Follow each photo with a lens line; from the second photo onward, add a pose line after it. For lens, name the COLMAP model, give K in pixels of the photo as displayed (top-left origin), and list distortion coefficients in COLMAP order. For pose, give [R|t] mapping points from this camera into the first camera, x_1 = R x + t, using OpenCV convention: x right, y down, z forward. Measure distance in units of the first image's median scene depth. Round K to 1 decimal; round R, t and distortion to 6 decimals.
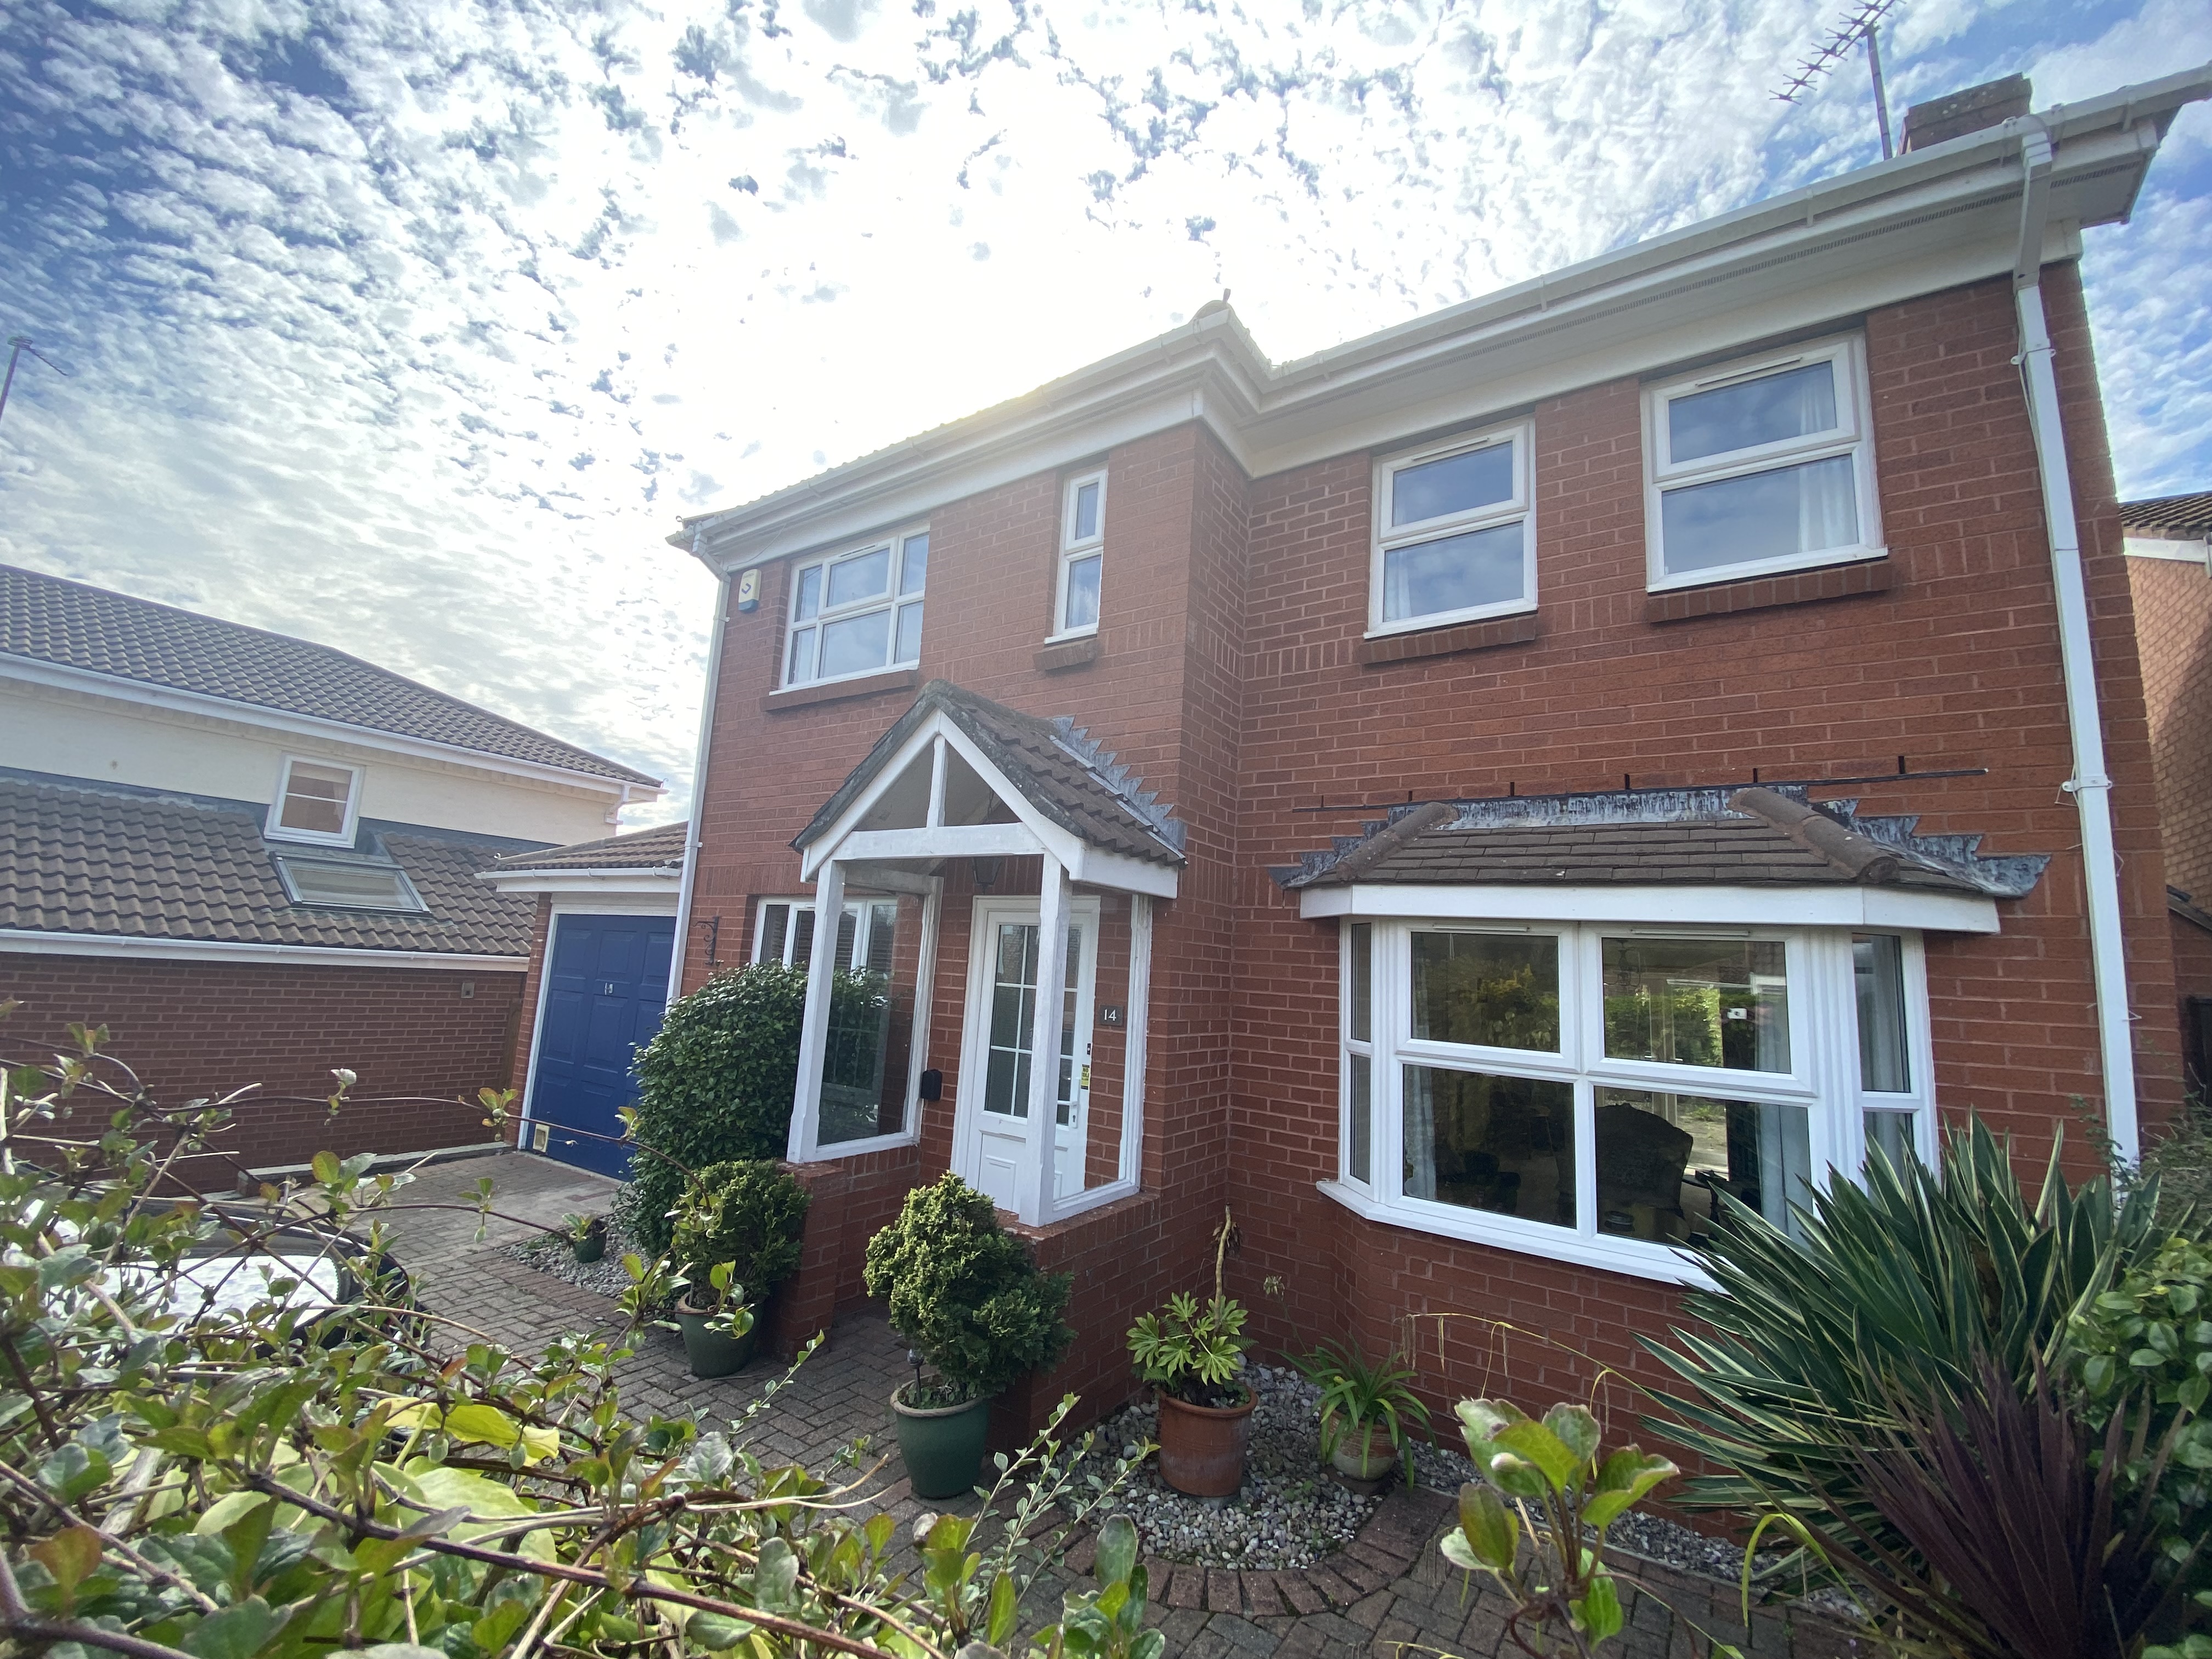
lens RADIAL K [[891.8, 0, 1101.8], [0, 891.8, 826.3], [0, 0, 1]] dist [0.049275, -0.033844]
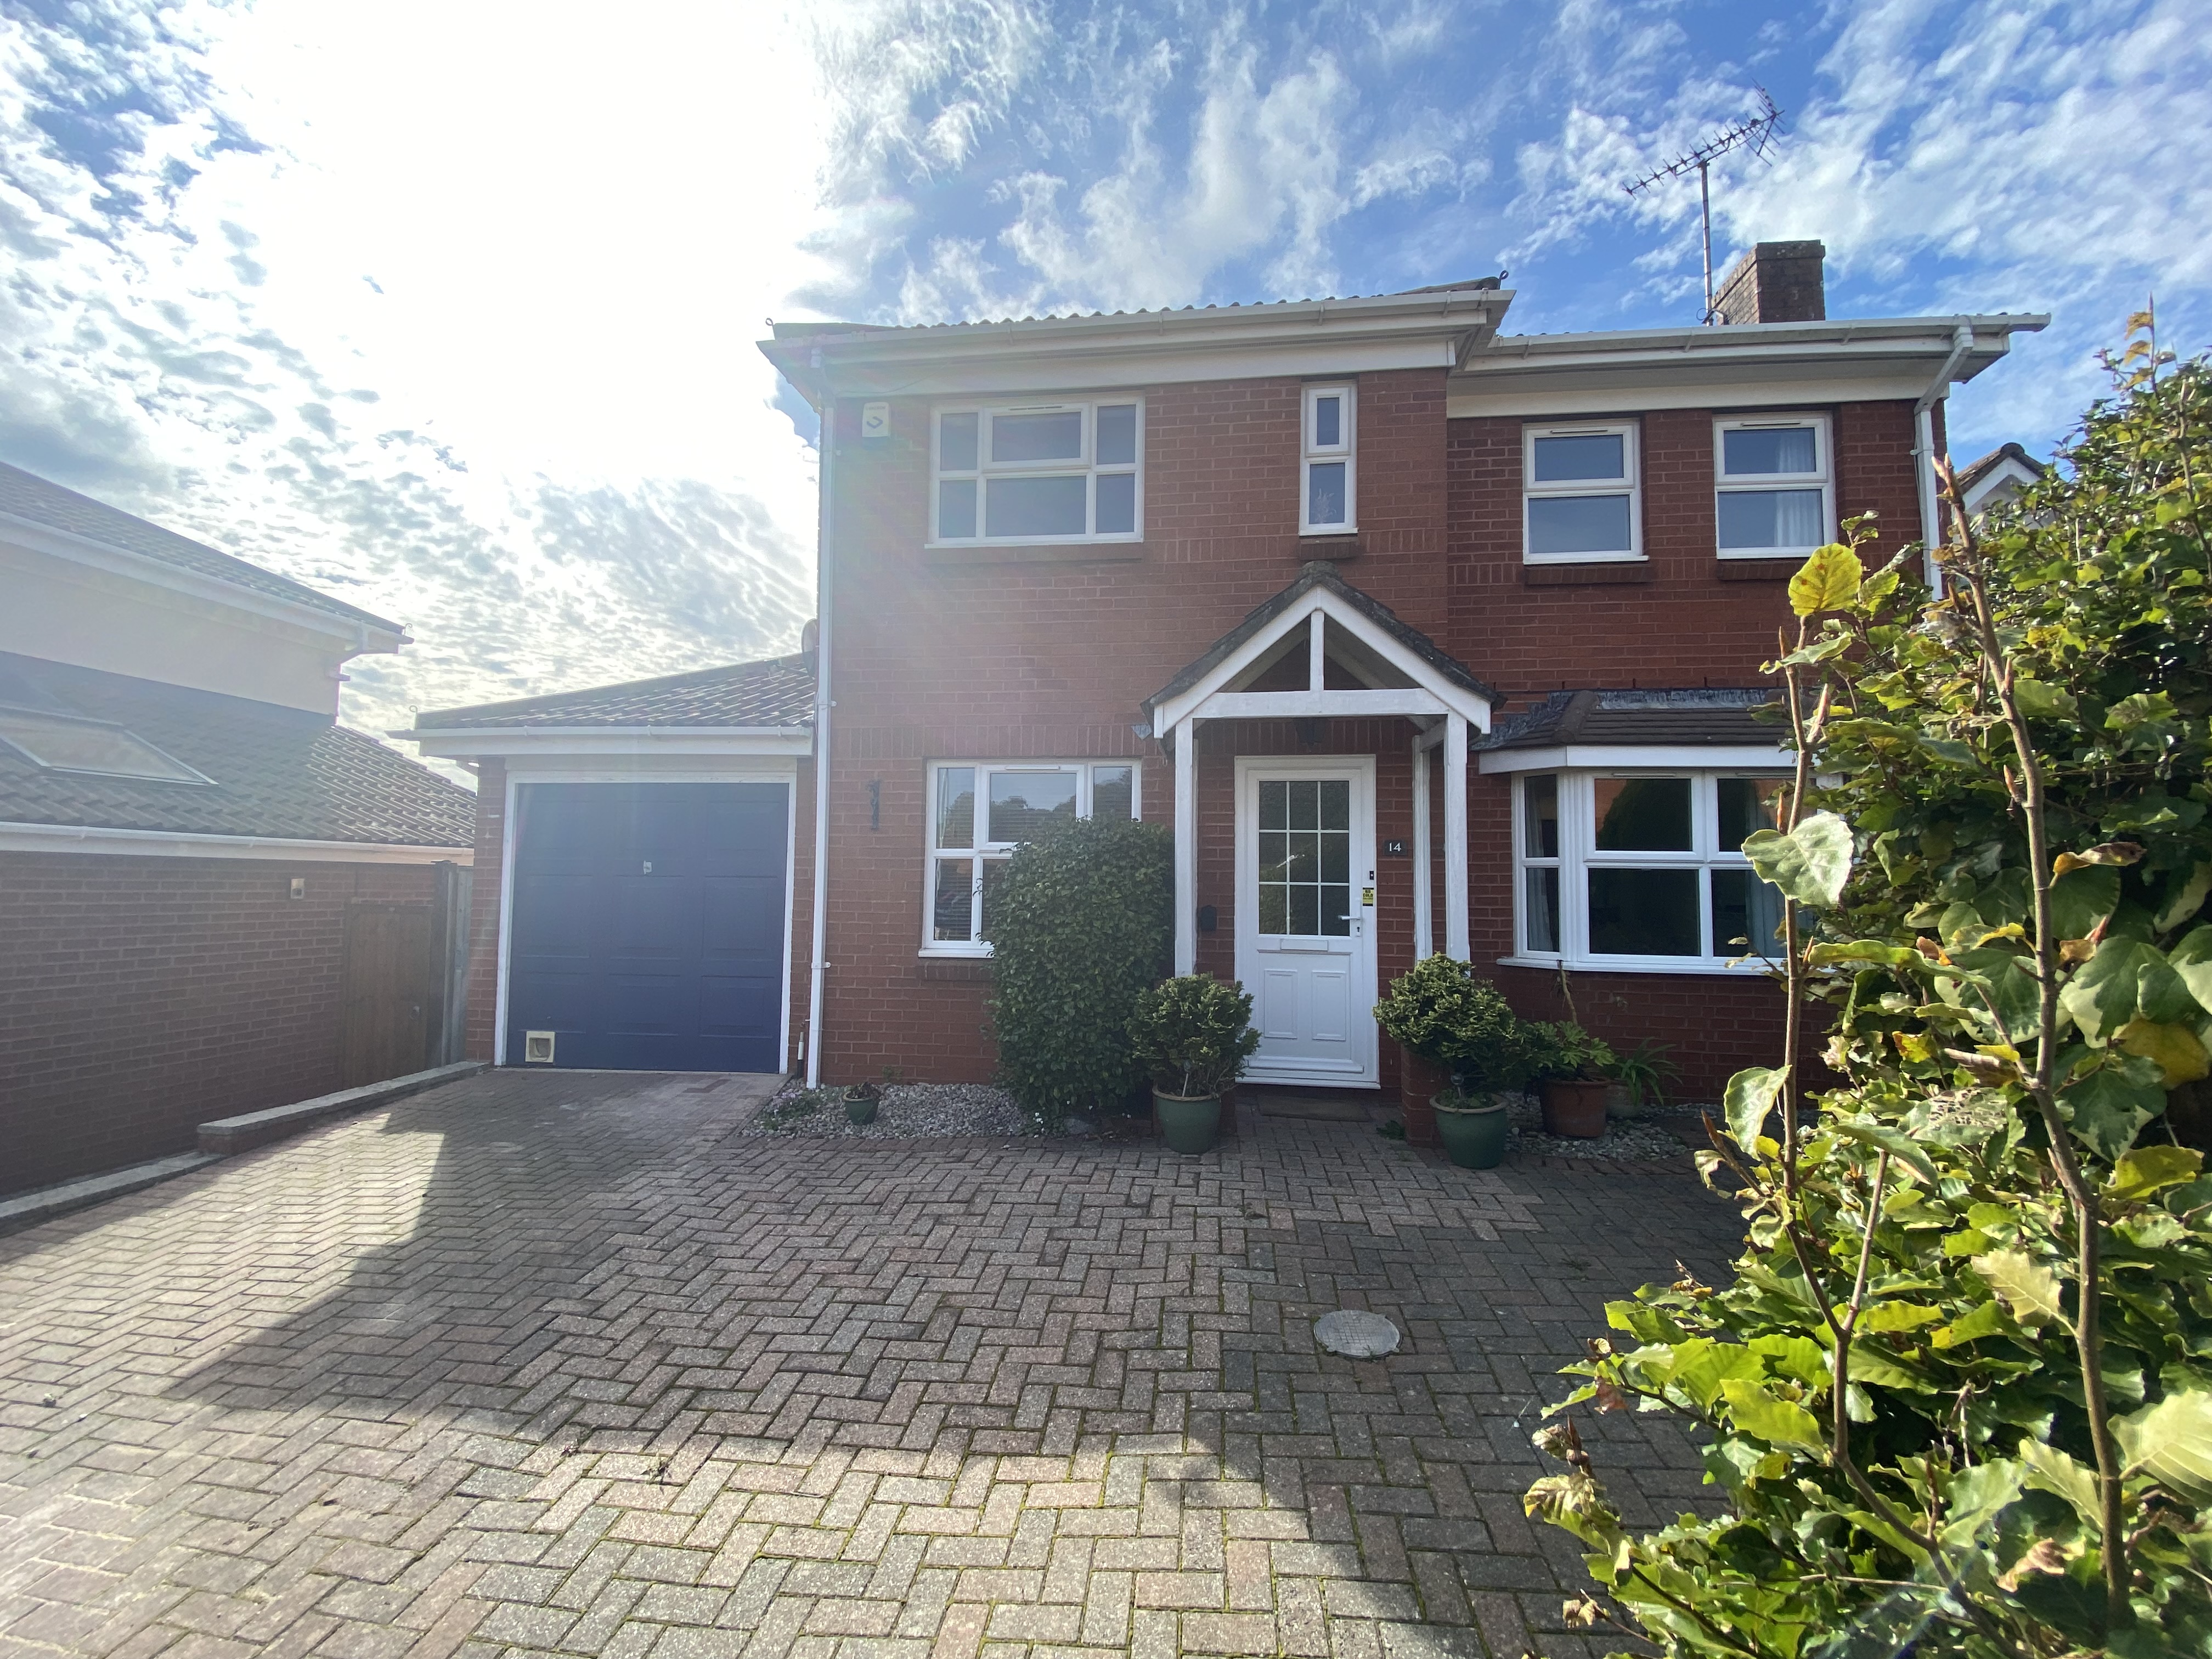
lens RADIAL K [[891.8, 0, 1101.8], [0, 891.8, 826.3], [0, 0, 1]] dist [0.049275, -0.033844]
pose [[0.883866, -0.018035, 0.467393, -0.961403], [-0.032004, 0.994583, 0.098899, 0.069654], [-0.466645, -0.102372, 0.878500, 0.076835]]
